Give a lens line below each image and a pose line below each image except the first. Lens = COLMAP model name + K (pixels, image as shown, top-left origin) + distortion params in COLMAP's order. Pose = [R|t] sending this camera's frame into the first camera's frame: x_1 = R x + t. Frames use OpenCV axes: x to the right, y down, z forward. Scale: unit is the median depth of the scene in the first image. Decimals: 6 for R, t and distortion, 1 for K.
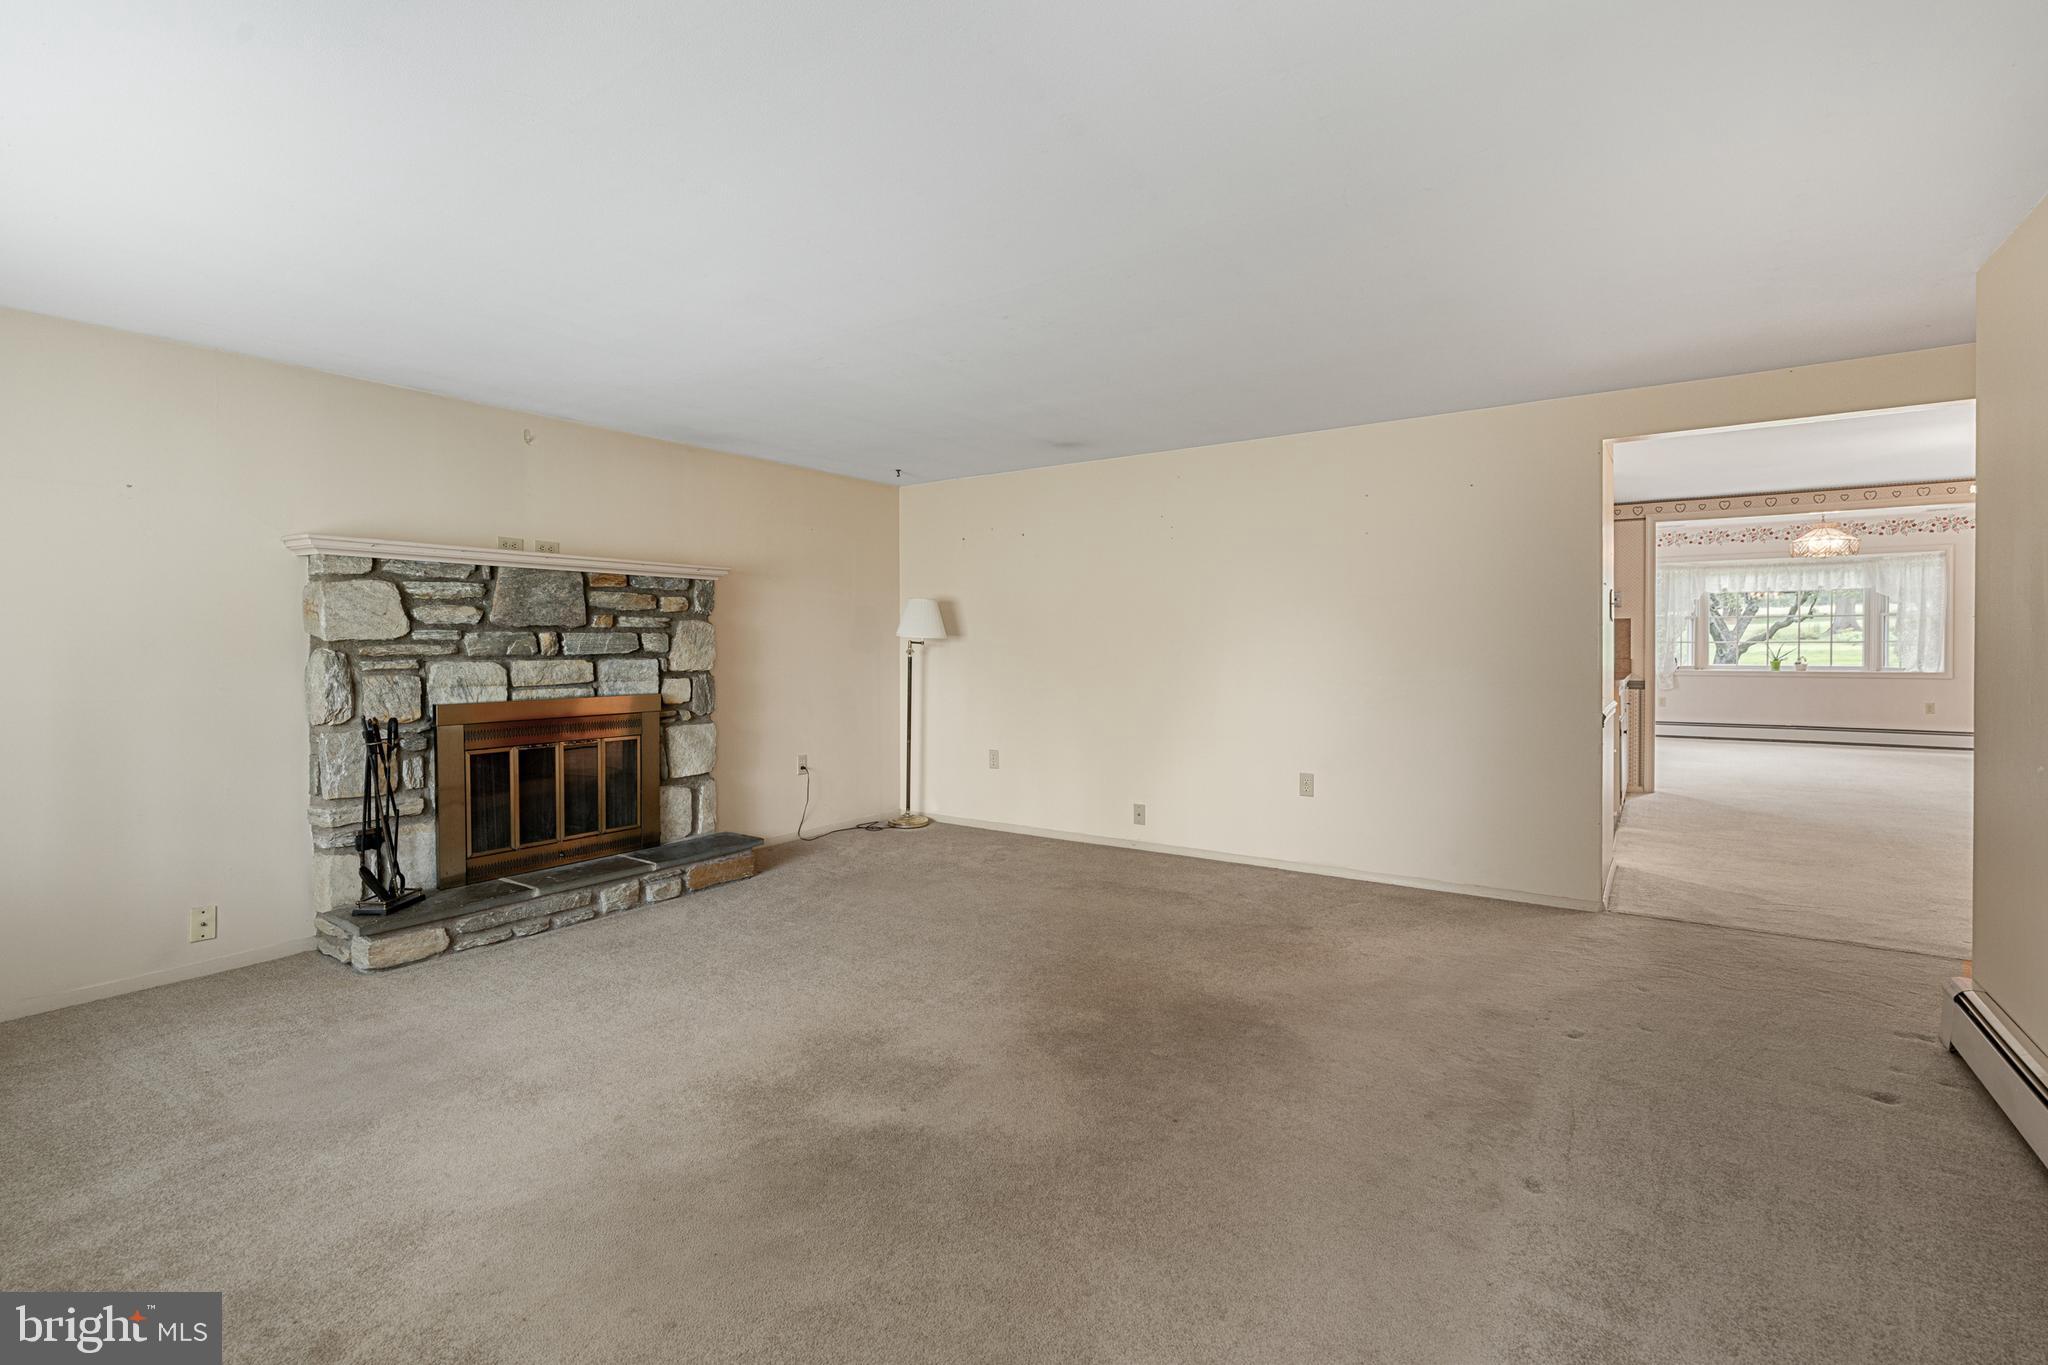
lens RADIAL K [[925.1, 0, 1027.2], [0, 925.1, 652.7], [0, 0, 1]] dist [-0.007579, 0.002727]
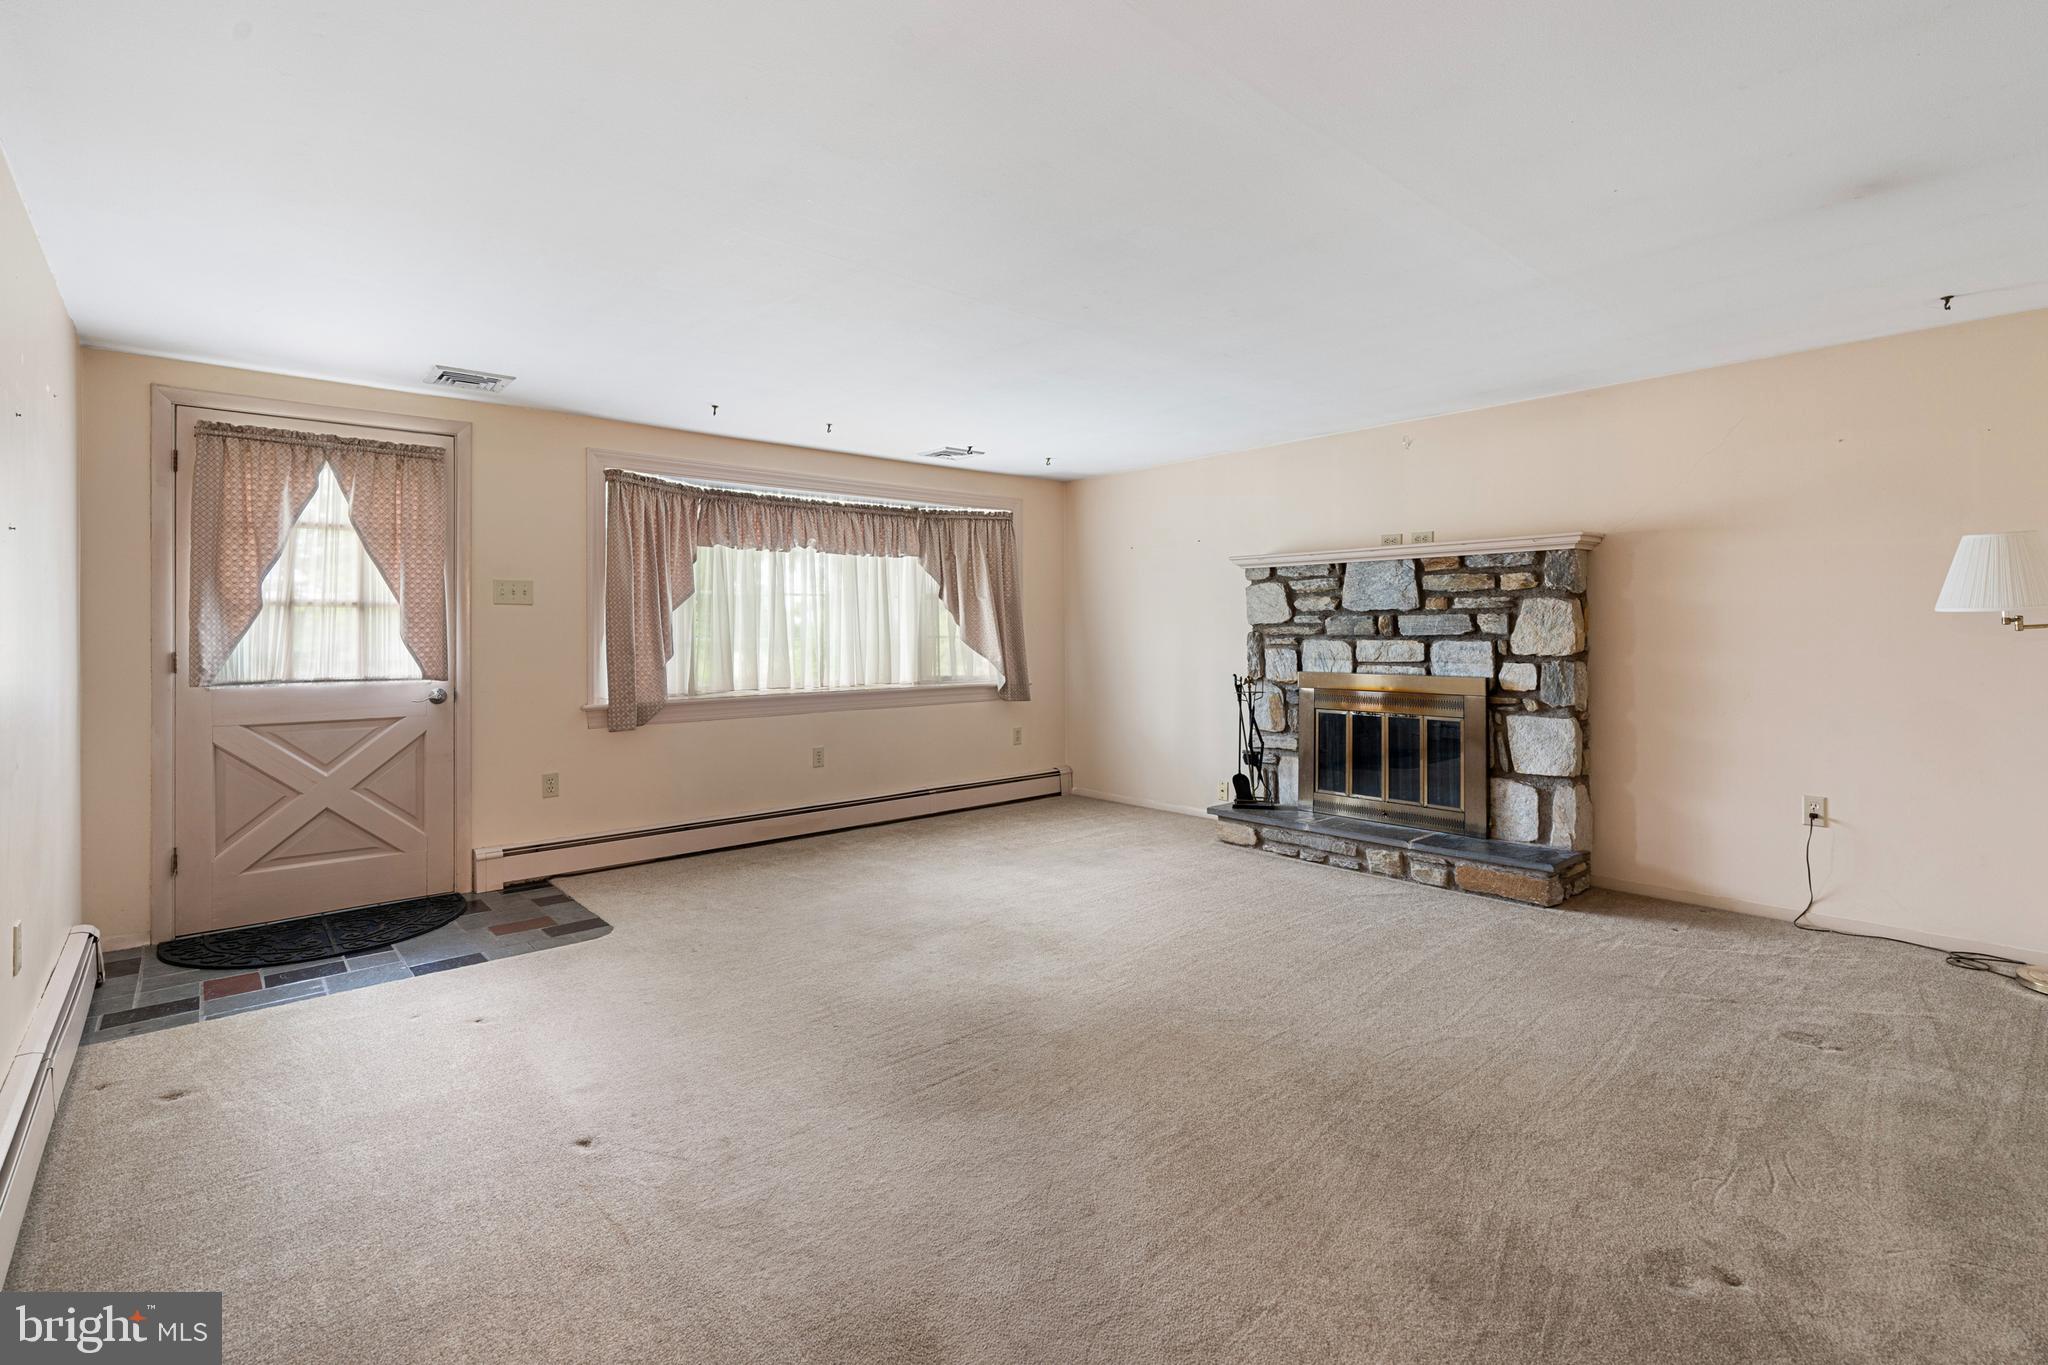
lens RADIAL K [[925.1, 0, 1013.2], [0, 925.1, 628.6], [0, 0, 1]] dist [-0.007579, 0.002727]
pose [[-0.238807, 0.003797, -0.971060, 0.632626], [-0.001895, 0.999989, 0.004376, -0.009328], [0.971065, 0.002886, -0.238797, 0.753631]]
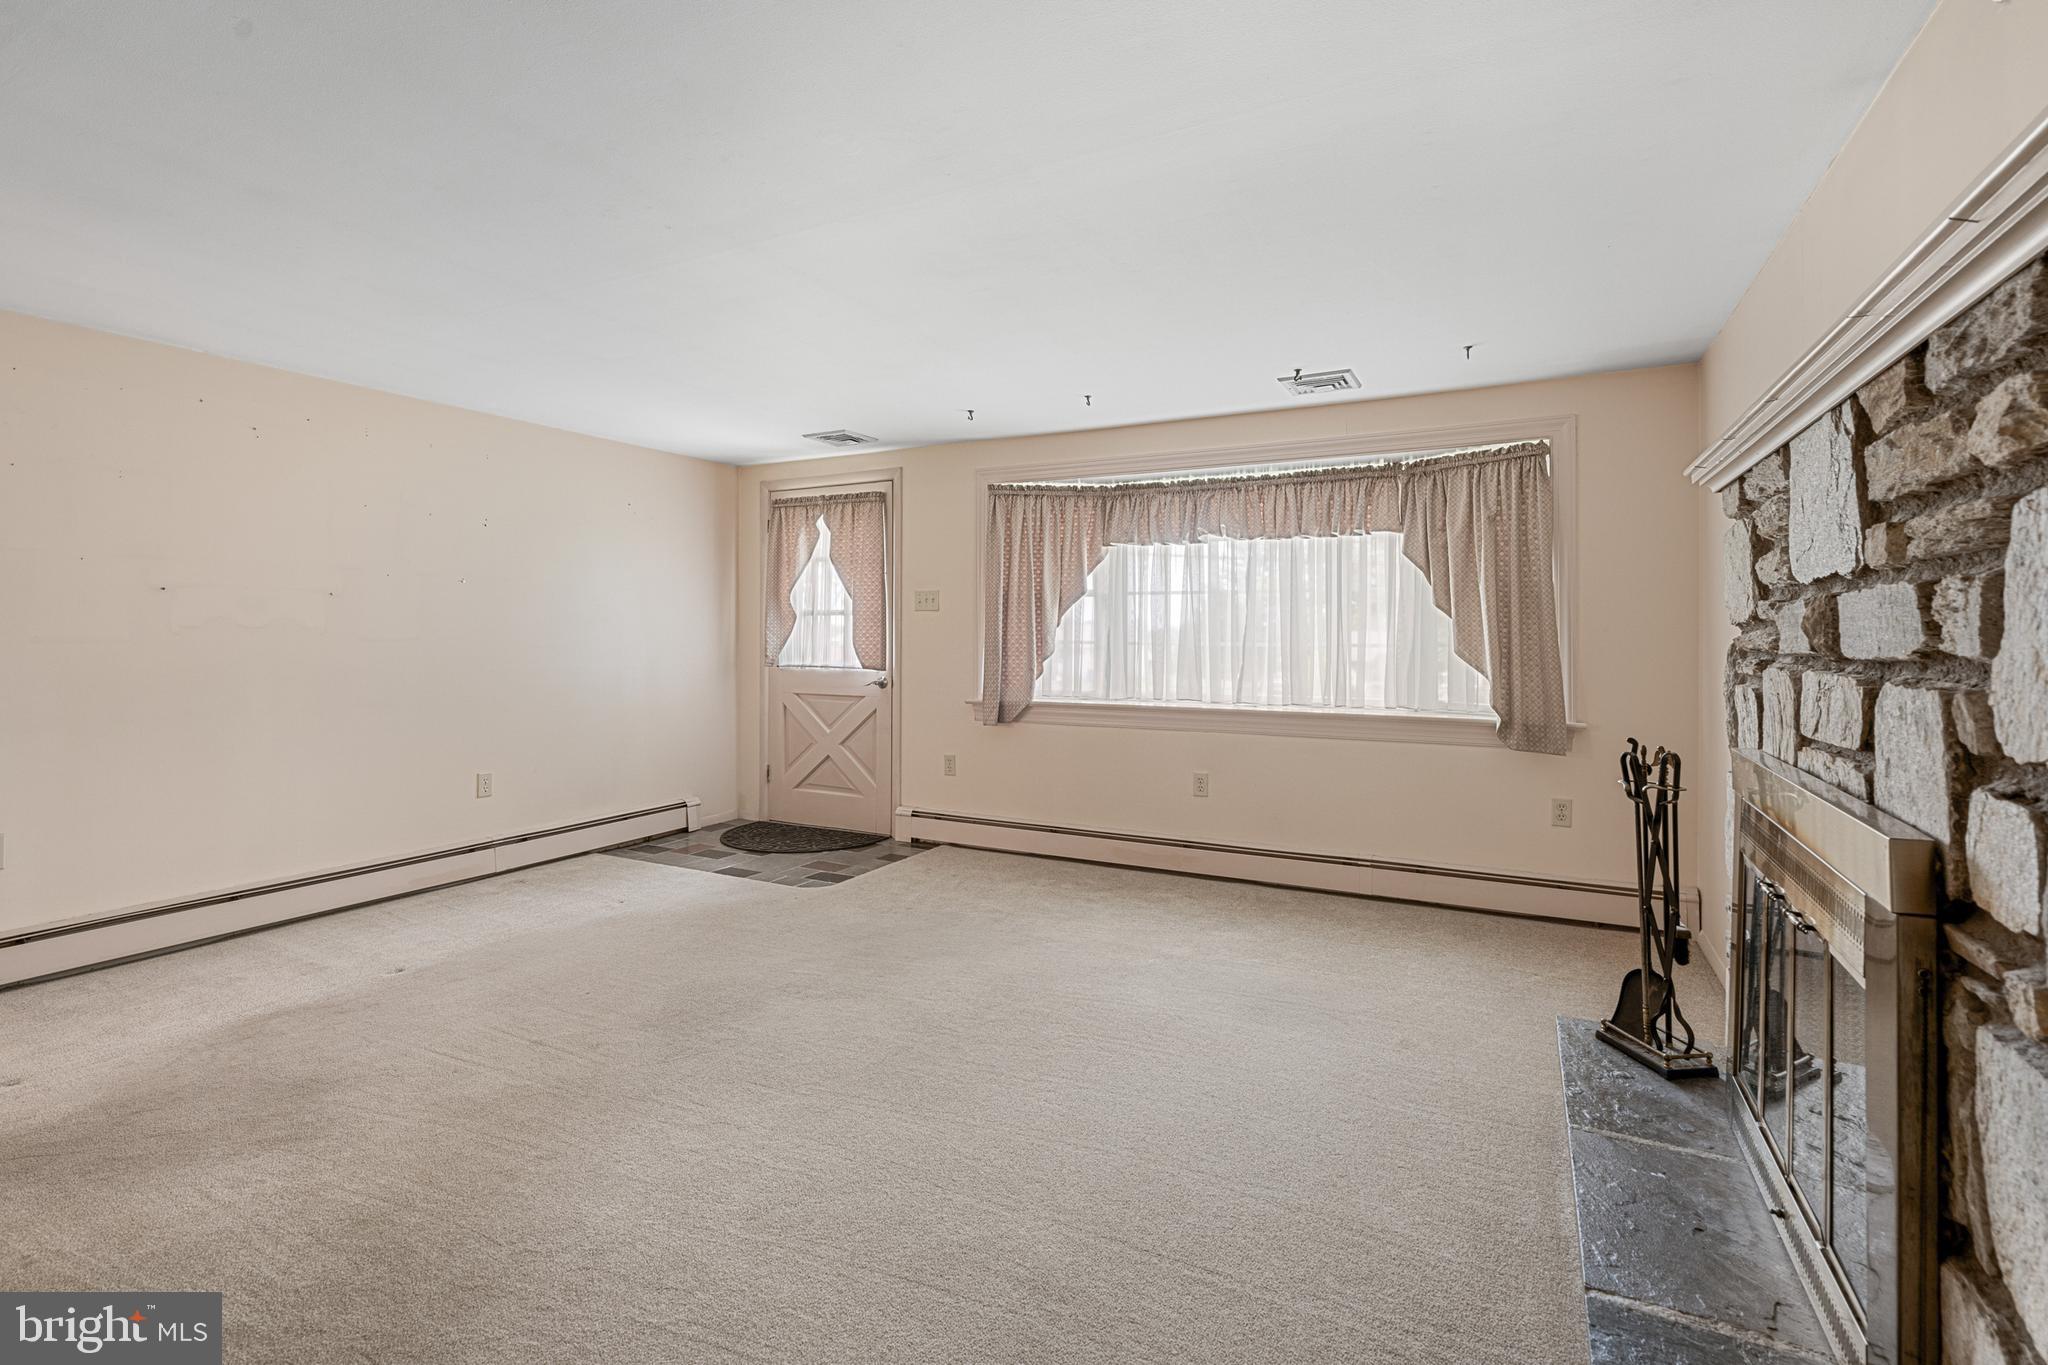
lens RADIAL K [[925.1, 0, 1030.3], [0, 925.1, 657.2], [0, 0, 1]] dist [-0.007579, 0.002727]
pose [[-0.989848, 0.003061, -0.142098, -0.149223], [-0.001431, 0.999503, 0.031496, -0.007714], [0.142124, 0.031380, -0.989351, 1.193242]]
